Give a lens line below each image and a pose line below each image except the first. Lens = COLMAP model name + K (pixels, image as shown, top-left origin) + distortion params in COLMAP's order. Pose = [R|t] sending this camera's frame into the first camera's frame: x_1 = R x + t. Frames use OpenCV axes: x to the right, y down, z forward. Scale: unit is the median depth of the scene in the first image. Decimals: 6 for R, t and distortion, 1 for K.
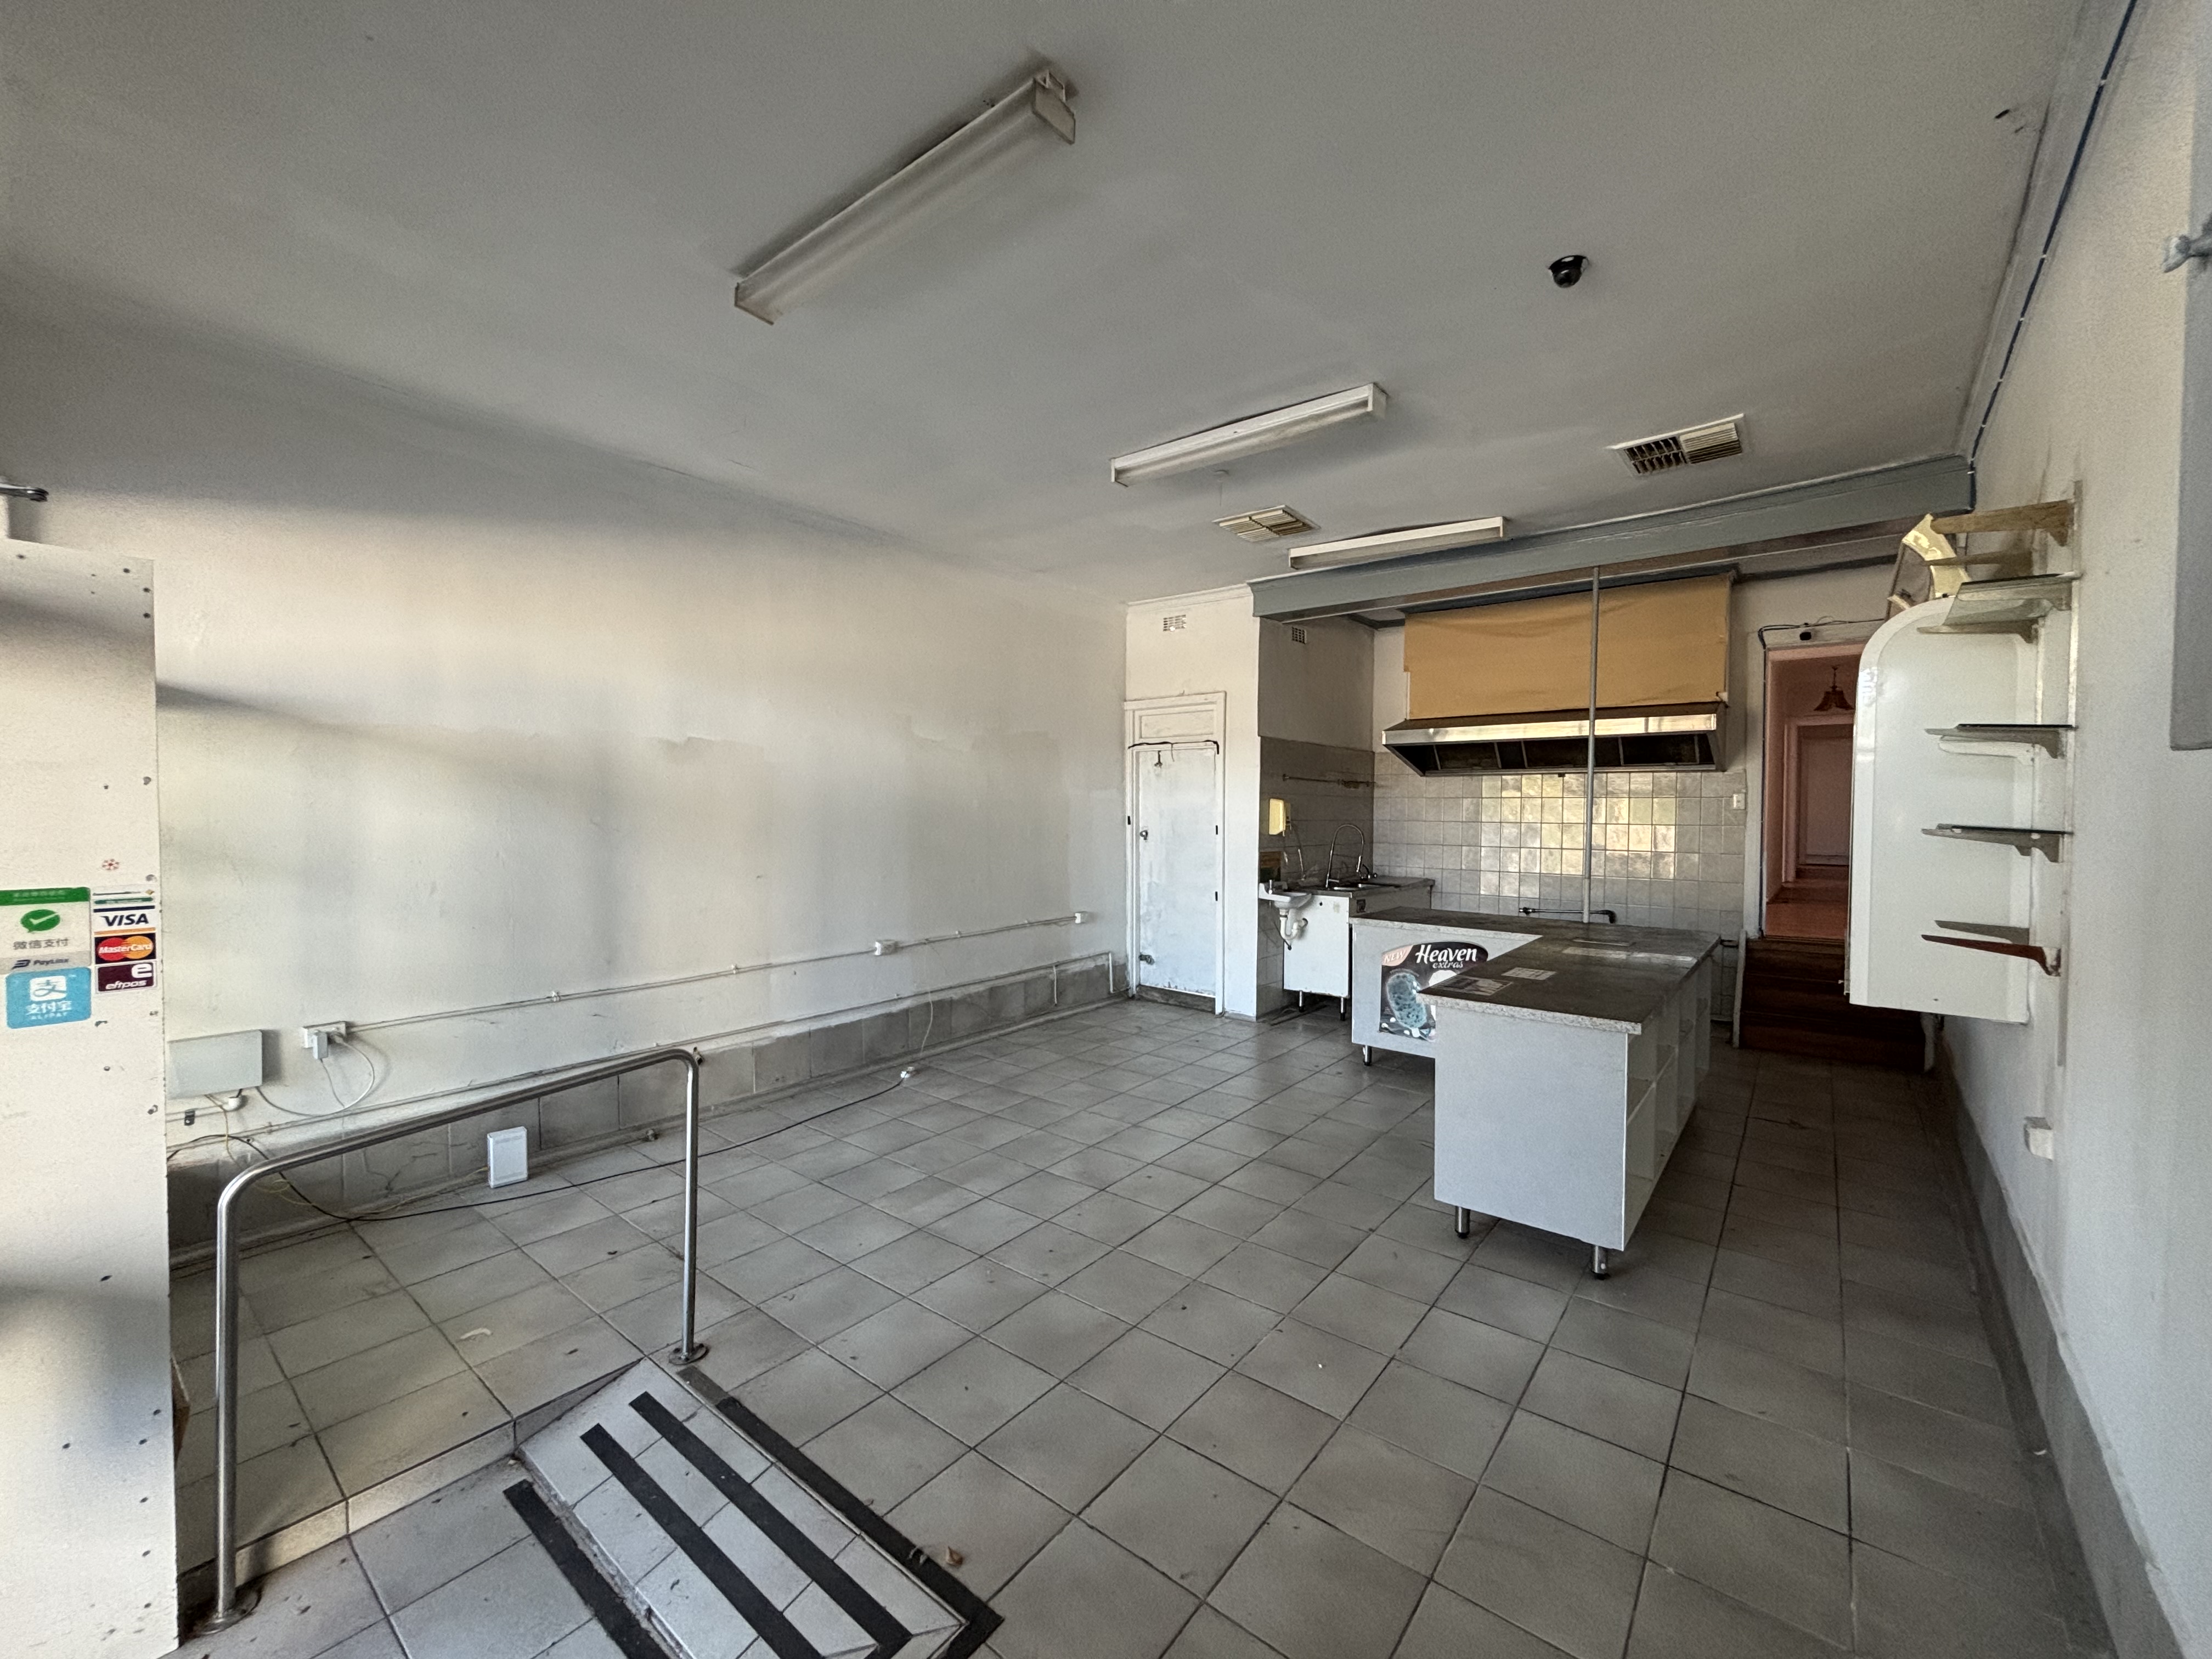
lens RADIAL K [[894.1, 0, 1106.0], [0, 894.1, 829.5], [0, 0, 1]] dist [0.000870, 0.000048]
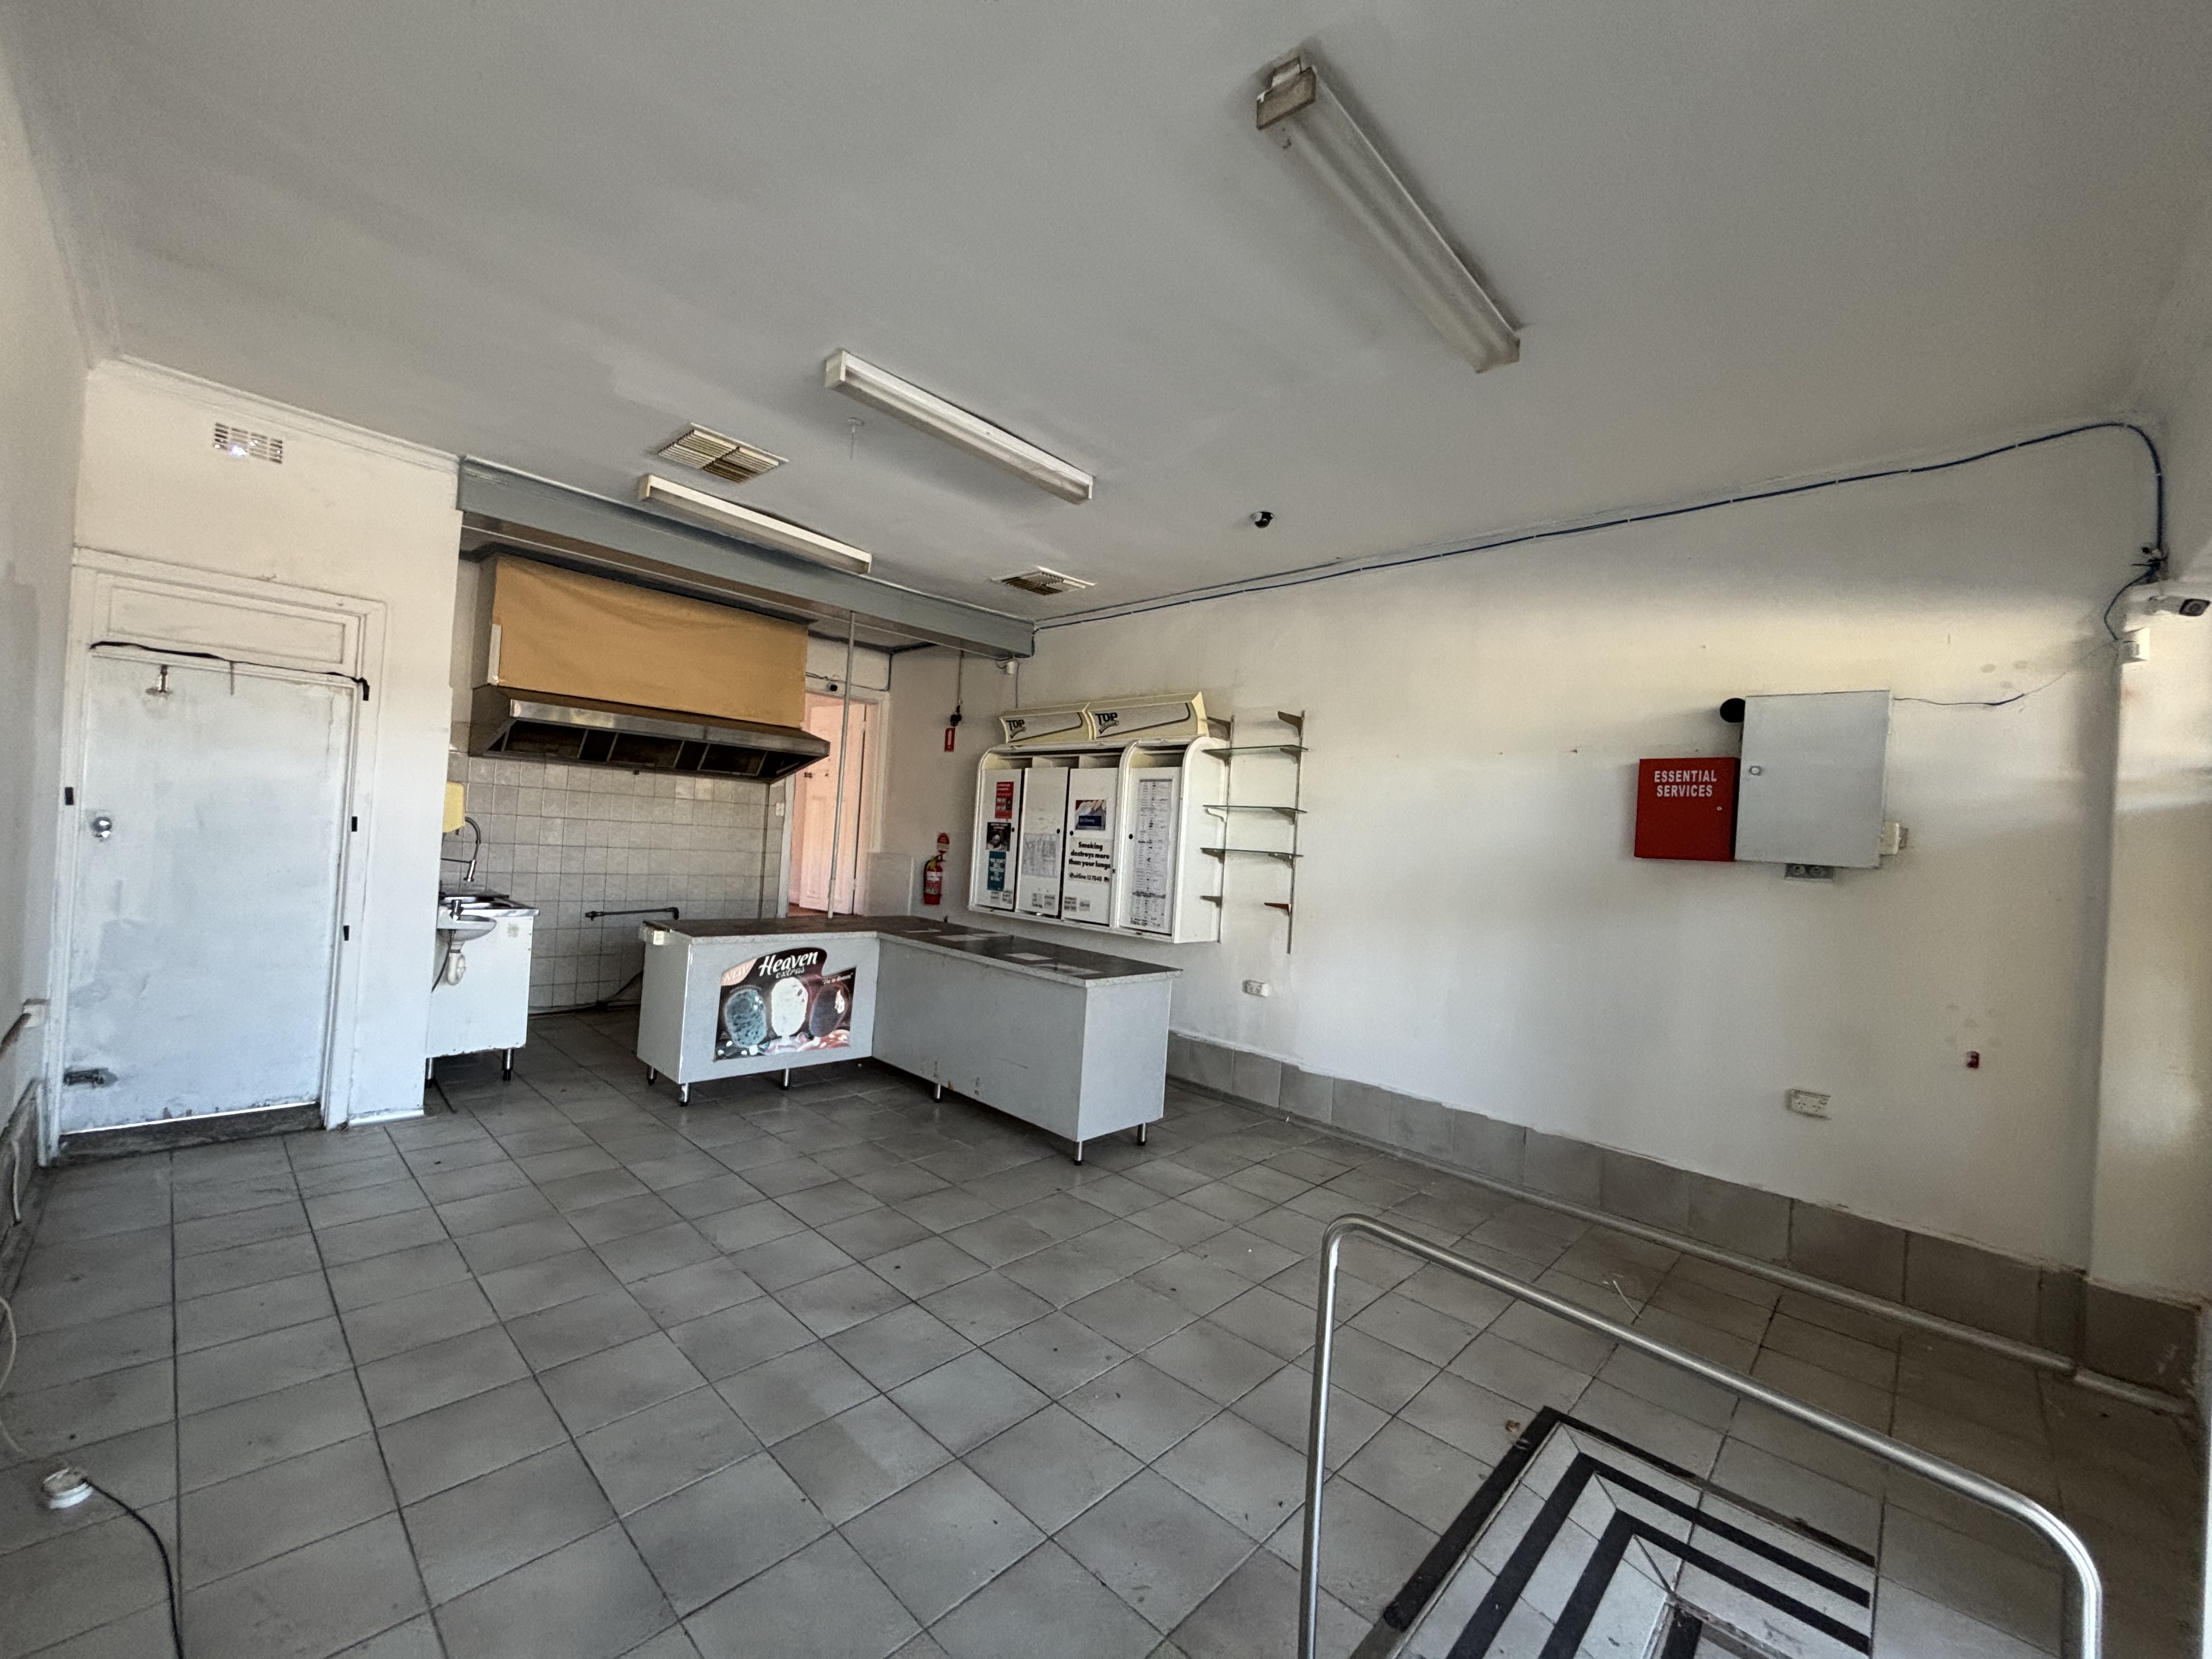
lens RADIAL K [[890.3, 0, 1106.0], [0, 890.3, 829.5], [0, 0, 1]] dist [0.011244, 0.000059]
pose [[0.075841, 0.011363, 0.997055, -0.560864], [-0.036950, 0.999280, -0.008578, -0.011932], [-0.996435, -0.036191, 0.076206, 0.555338]]
